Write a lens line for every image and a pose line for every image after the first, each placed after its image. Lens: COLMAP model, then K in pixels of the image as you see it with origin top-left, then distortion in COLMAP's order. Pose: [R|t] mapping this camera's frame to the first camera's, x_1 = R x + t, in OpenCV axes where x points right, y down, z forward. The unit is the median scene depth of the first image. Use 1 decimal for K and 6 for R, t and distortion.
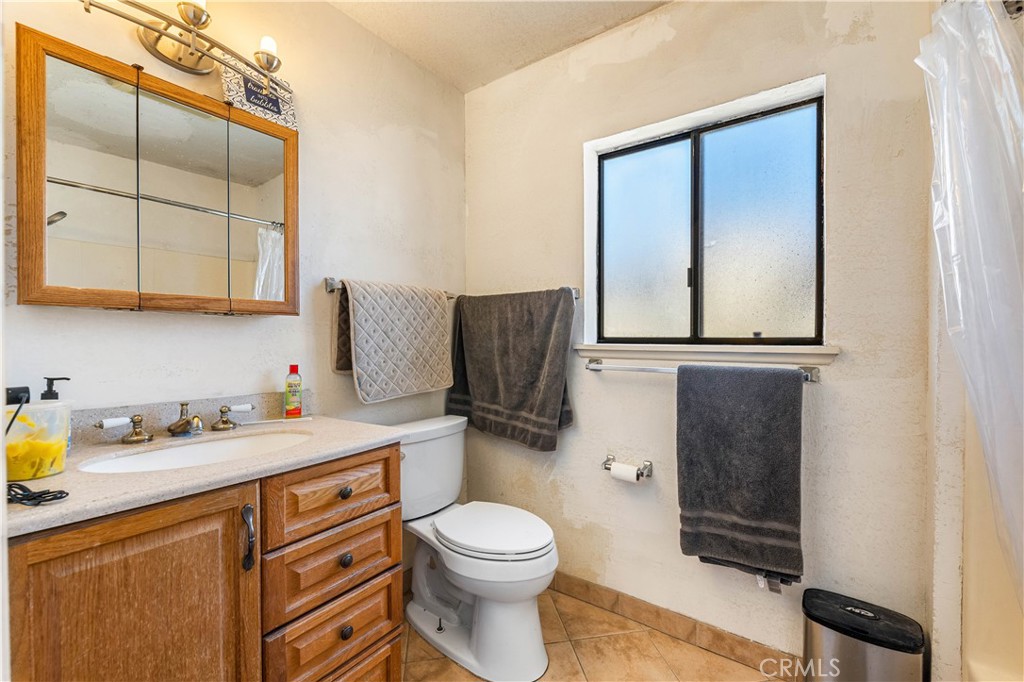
lens RADIAL K [[426.9, 0, 518.0], [0, 426.9, 342.4], [0, 0, 1]] dist [-0.000783, -0.000553]
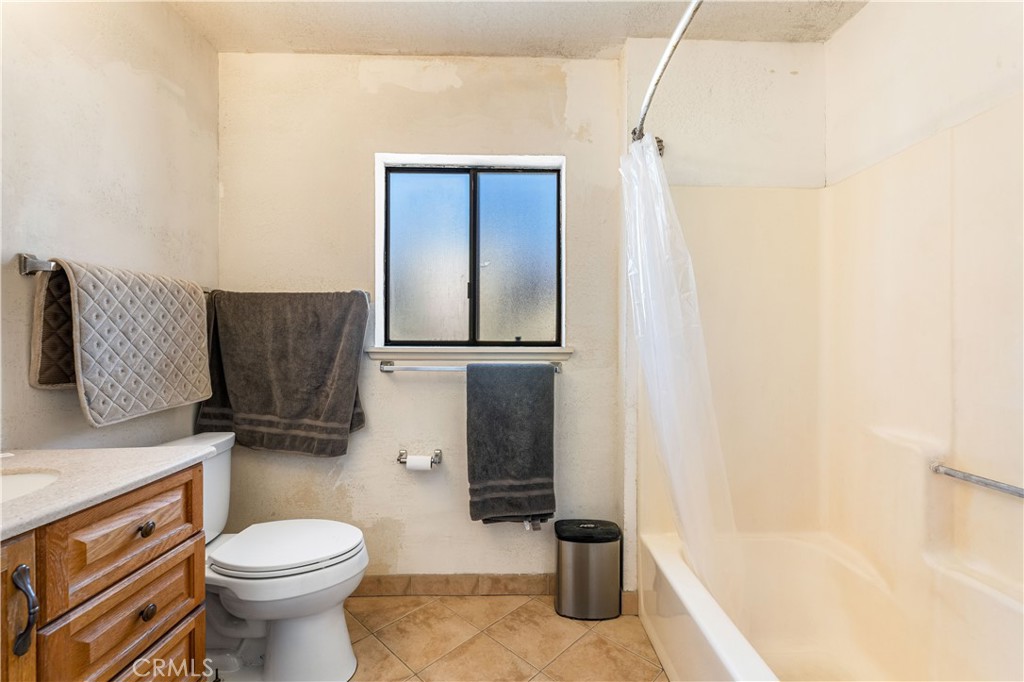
lens RADIAL K [[440.0, 0, 512.9], [0, 440.0, 345.4], [0, 0, 1]] dist [-0.000076, -0.000097]
pose [[0.807030, -0.001902, 0.590507, -0.240039], [0.003375, 0.999993, -0.001392, 0.003347], [-0.590500, 0.003116, 0.807031, -0.066568]]
